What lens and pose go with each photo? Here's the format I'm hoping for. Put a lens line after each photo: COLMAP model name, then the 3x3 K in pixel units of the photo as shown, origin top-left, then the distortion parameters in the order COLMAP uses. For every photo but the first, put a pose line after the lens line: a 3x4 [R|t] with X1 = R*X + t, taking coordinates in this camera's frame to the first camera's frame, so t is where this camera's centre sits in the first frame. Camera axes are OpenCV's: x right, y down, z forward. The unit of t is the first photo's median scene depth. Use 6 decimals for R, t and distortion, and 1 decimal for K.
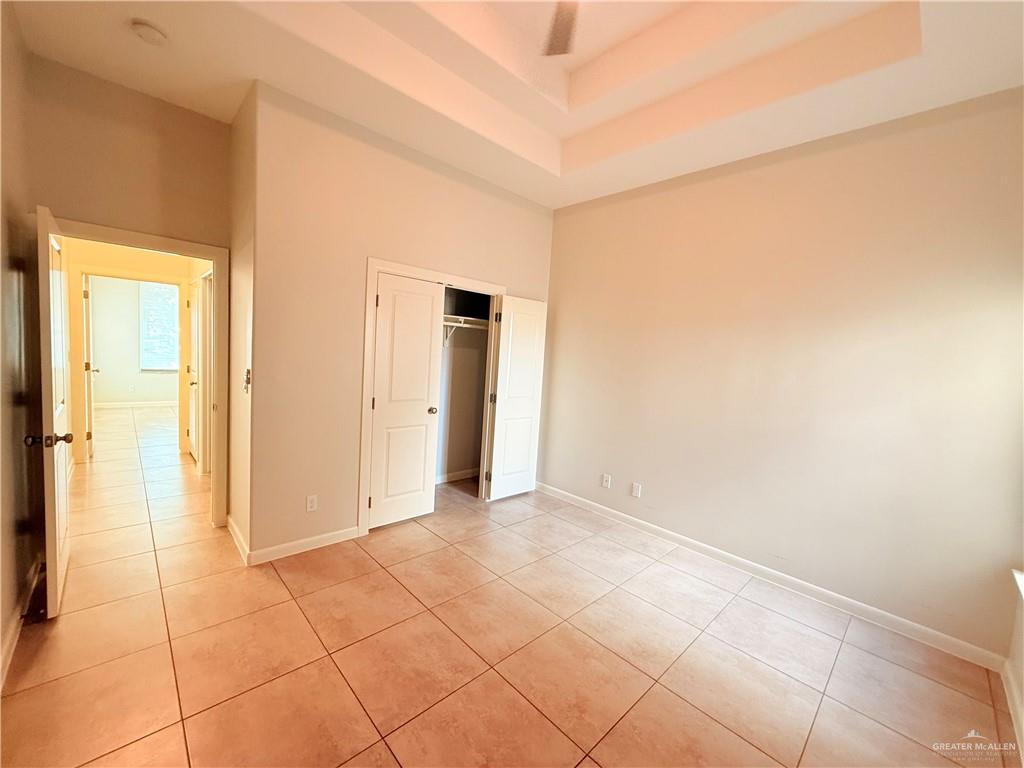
lens RADIAL K [[407.4, 0, 515.0], [0, 407.4, 388.0], [0, 0, 1]] dist [-0.001523, -0.000104]
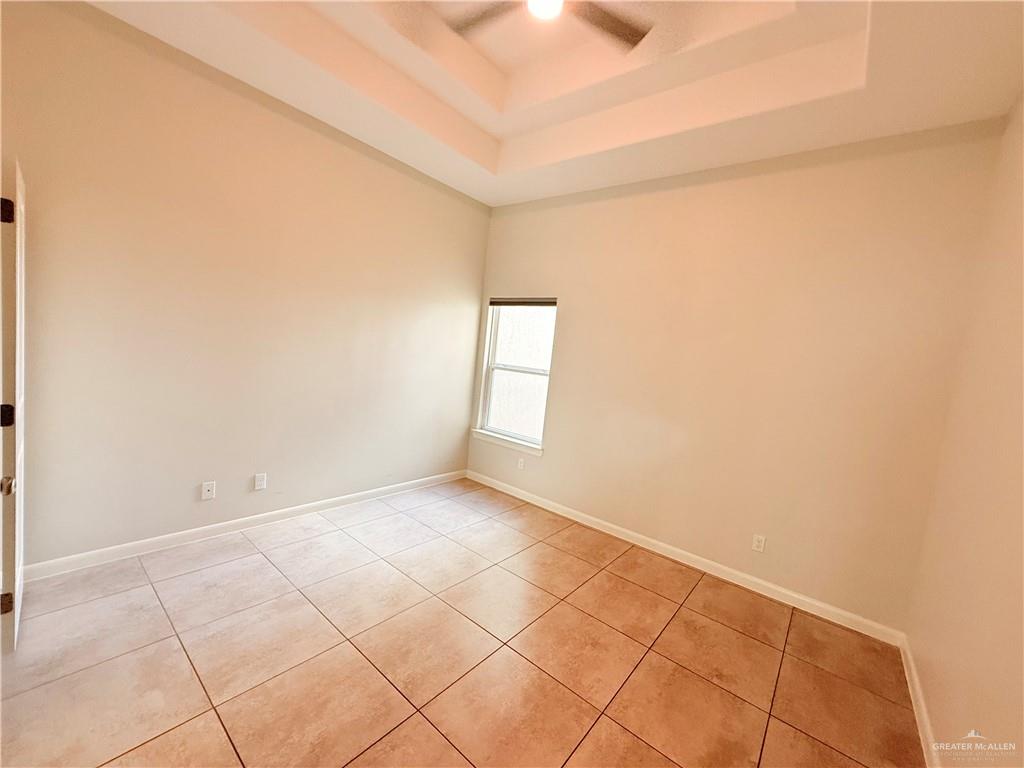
lens RADIAL K [[407.4, 0, 514.2], [0, 407.4, 382.3], [0, 0, 1]] dist [-0.001523, -0.000104]
pose [[-0.104659, -0.156047, 0.982189, -0.630060], [-0.022498, 0.987732, 0.154530, -0.101000], [-0.994254, -0.005924, -0.106886, 0.686288]]
